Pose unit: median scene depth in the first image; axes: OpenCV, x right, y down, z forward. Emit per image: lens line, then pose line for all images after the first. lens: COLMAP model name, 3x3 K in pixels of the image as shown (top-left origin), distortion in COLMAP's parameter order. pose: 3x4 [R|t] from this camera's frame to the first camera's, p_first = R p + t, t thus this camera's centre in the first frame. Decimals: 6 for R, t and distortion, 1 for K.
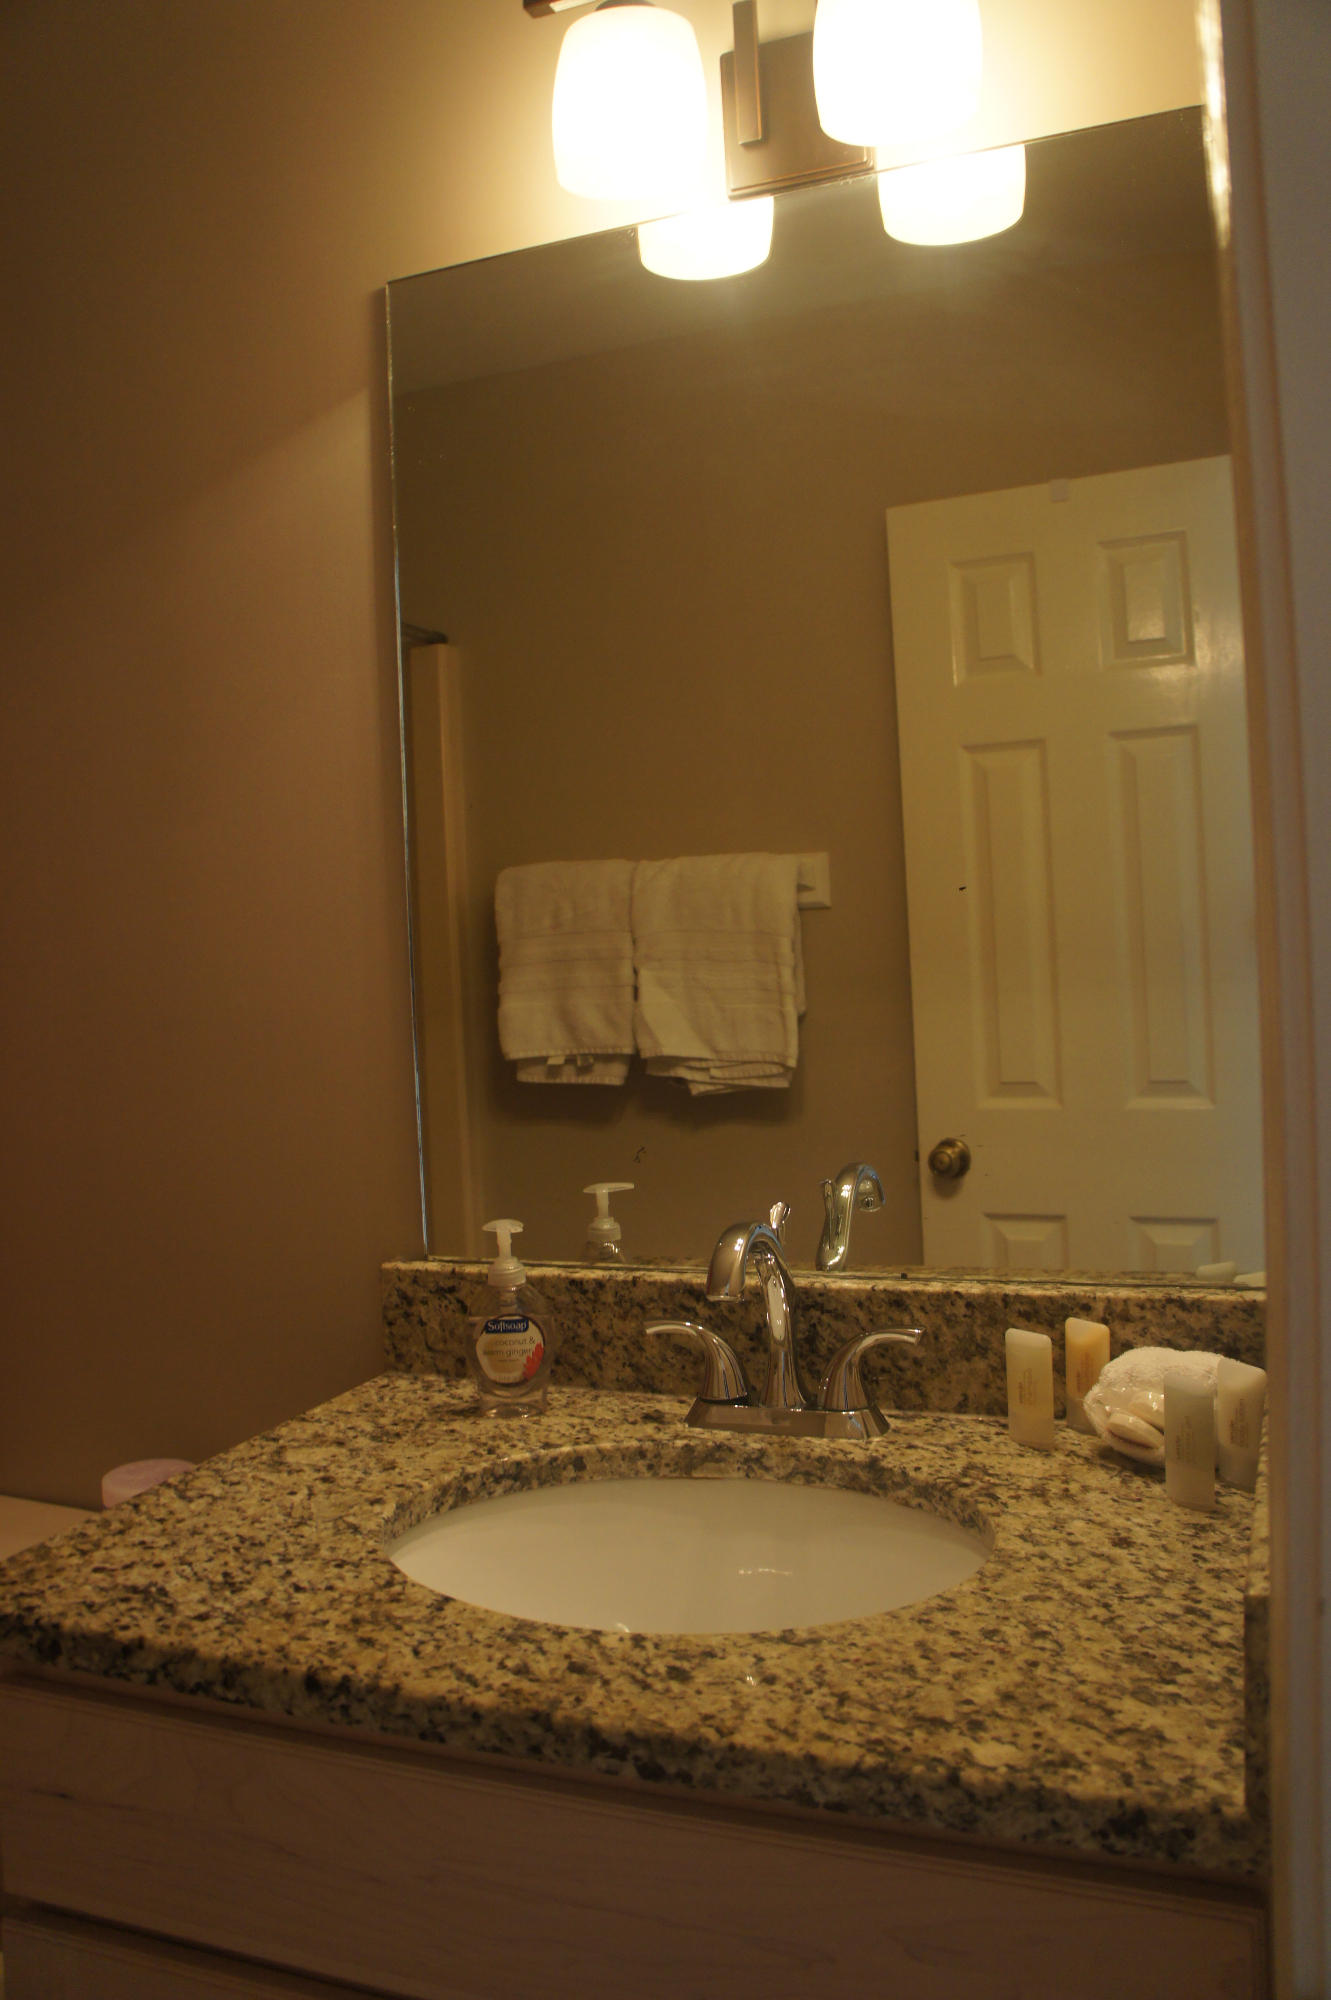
lens RADIAL K [[1600.2, 0, 679.1], [0, 1600.2, 994.1], [0, 0, 1]] dist [-0.175129, 0.131958]
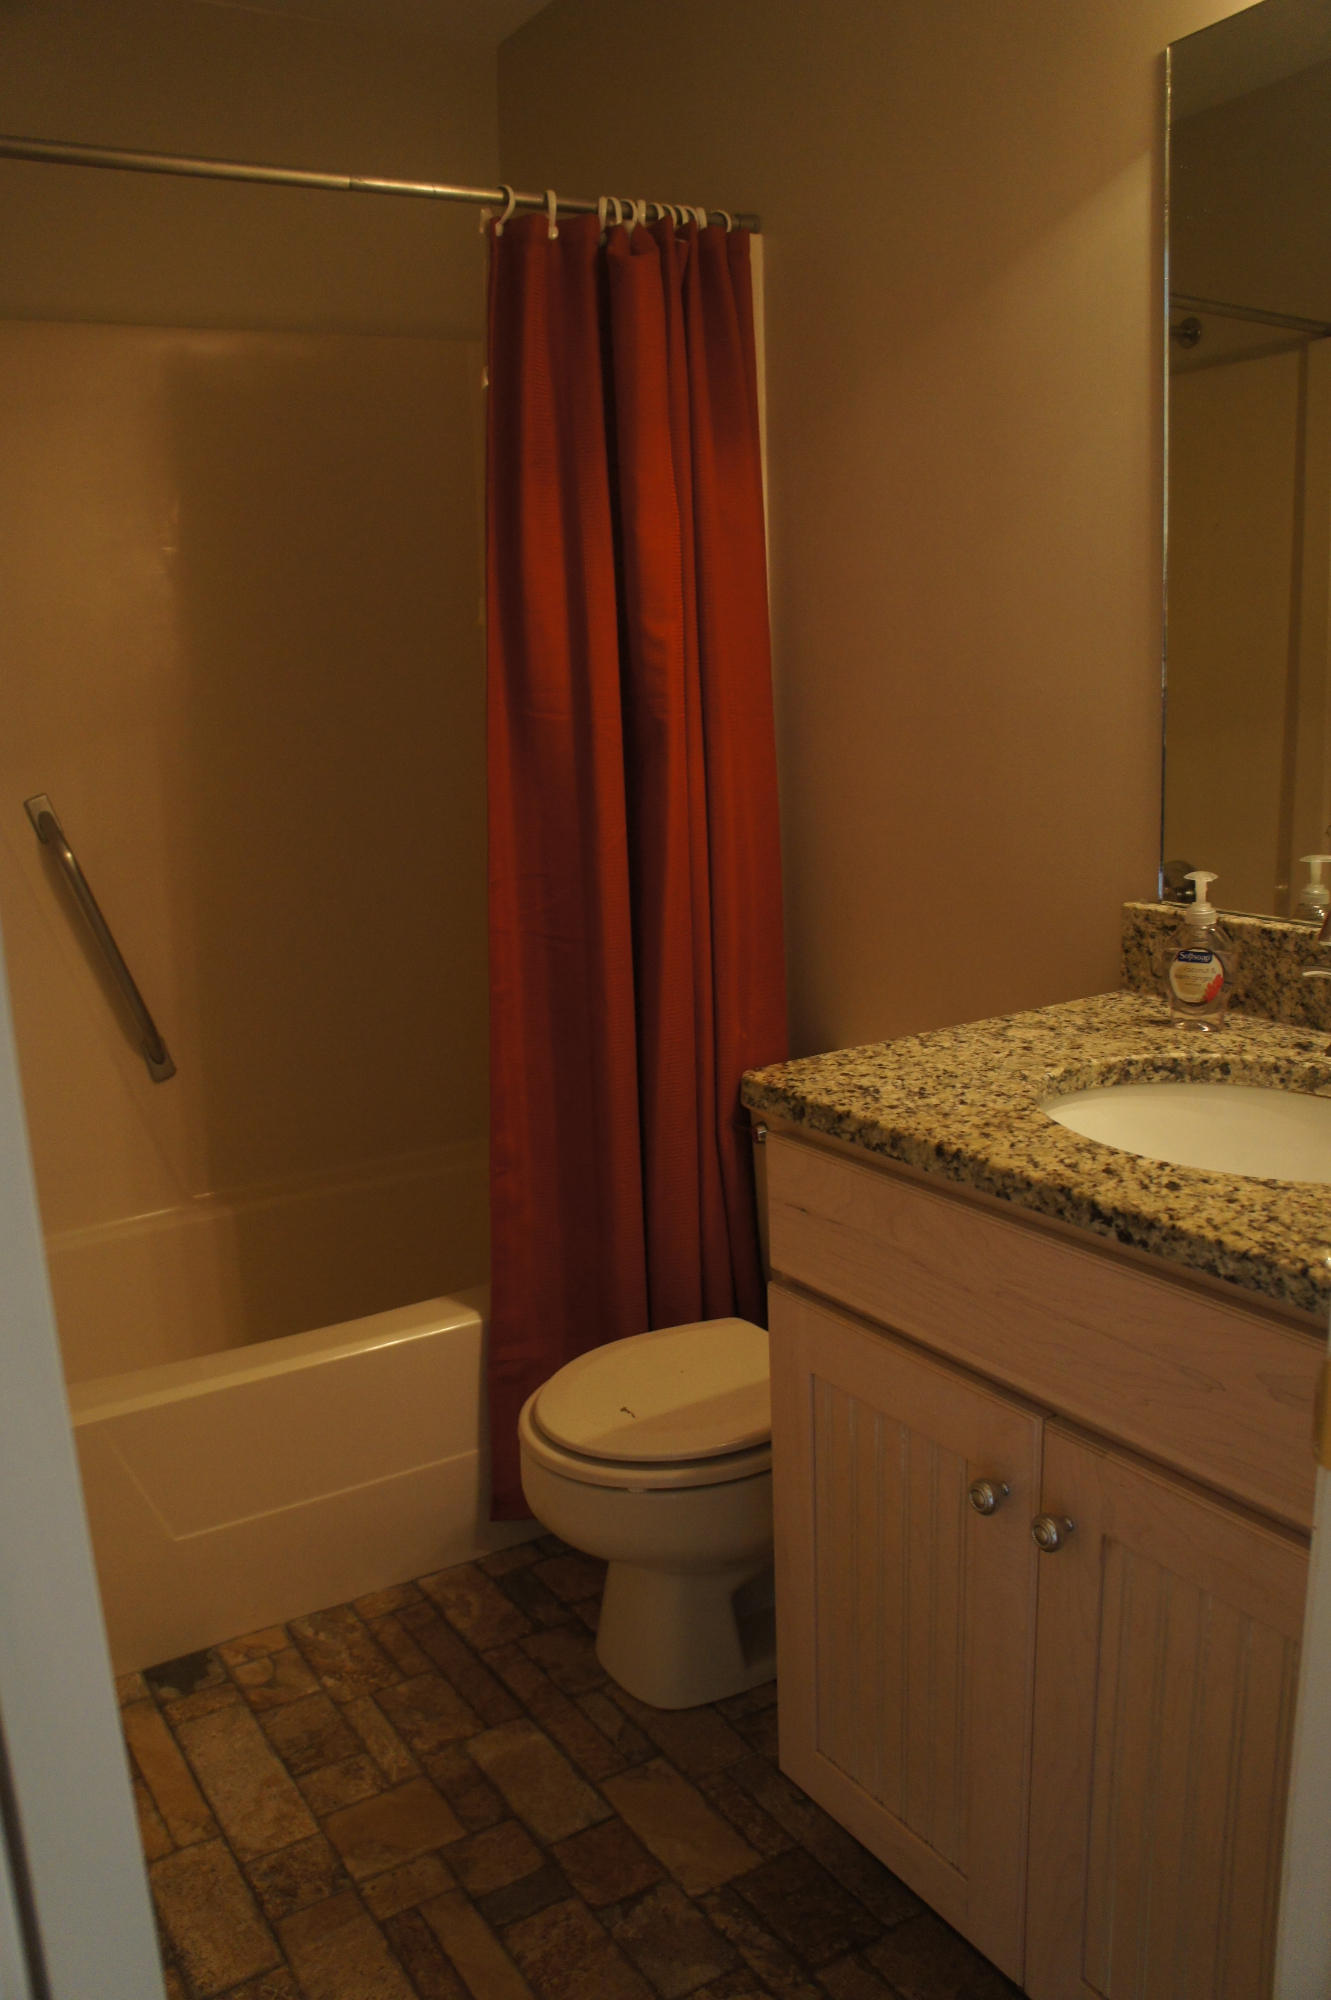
lens RADIAL K [[1600.2, 0, 647.1], [0, 1600.2, 1017.0], [0, 0, 1]] dist [-0.175129, 0.131958]
pose [[0.805566, 0.141530, -0.575354, 0.352615], [-0.014630, 0.975508, 0.219478, -0.011278], [0.592325, -0.168386, 0.787907, -0.314717]]
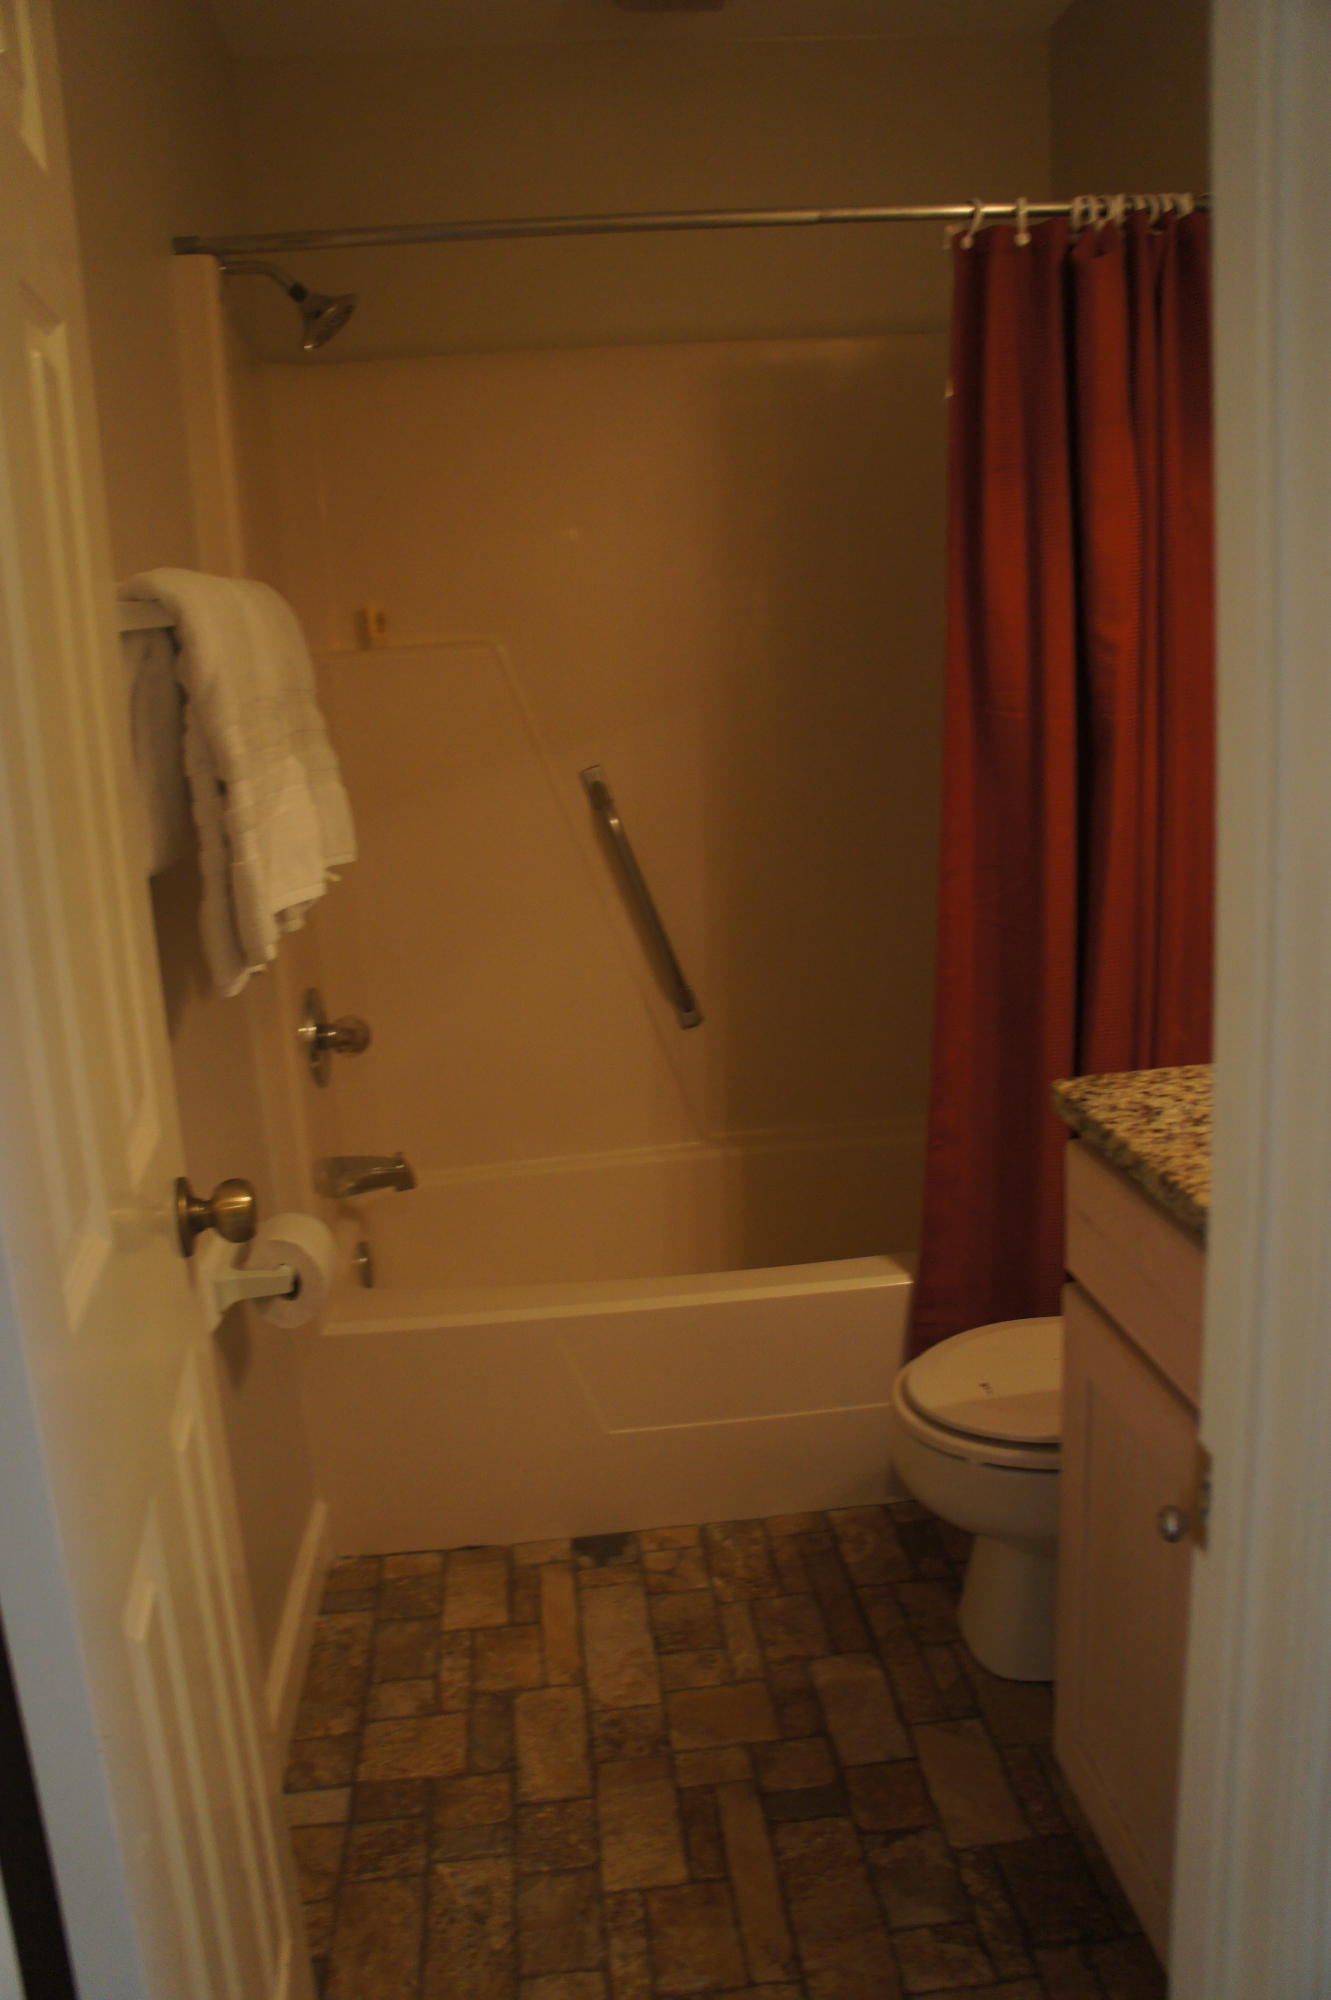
lens RADIAL K [[1600.2, 0, 631.5], [0, 1600.2, 1020.0], [0, 0, 1]] dist [-0.175129, 0.131958]
pose [[0.451933, 0.222749, -0.863794, 0.725653], [0.012607, 0.966631, 0.255864, -0.094066], [0.891963, -0.126523, 0.434044, -0.102442]]
